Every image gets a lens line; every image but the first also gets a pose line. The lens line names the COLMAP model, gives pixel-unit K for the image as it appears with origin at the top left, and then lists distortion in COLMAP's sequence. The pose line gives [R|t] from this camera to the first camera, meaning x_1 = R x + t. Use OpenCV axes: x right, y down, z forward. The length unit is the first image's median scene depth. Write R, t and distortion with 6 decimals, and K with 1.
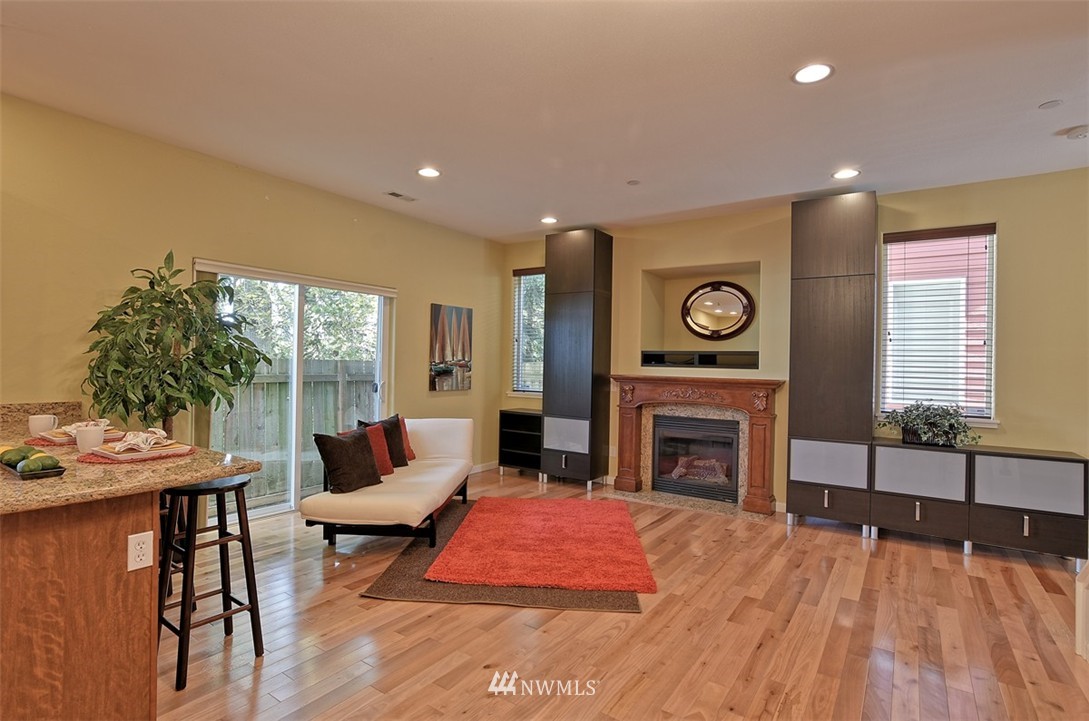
lens RADIAL K [[539.2, 0, 538.0], [0, 539.2, 359.9], [0, 0, 1]] dist [-0.016150, 0.000870]
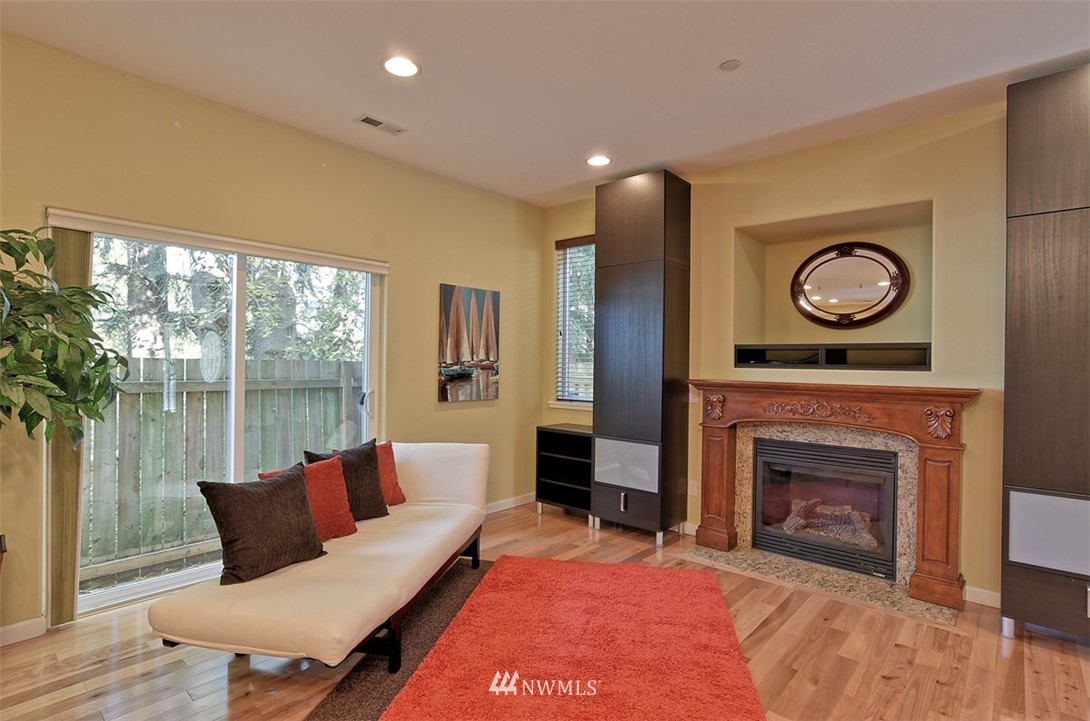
lens RADIAL K [[539.7, 0, 544.5], [0, 539.7, 358.2], [0, 0, 1]] dist [-0.016150, 0.000870]
pose [[0.993559, -0.007001, -0.113096, 0.028507], [0.006528, 0.999968, -0.004557, 0.002174], [0.113124, 0.003790, 0.993574, 0.297358]]
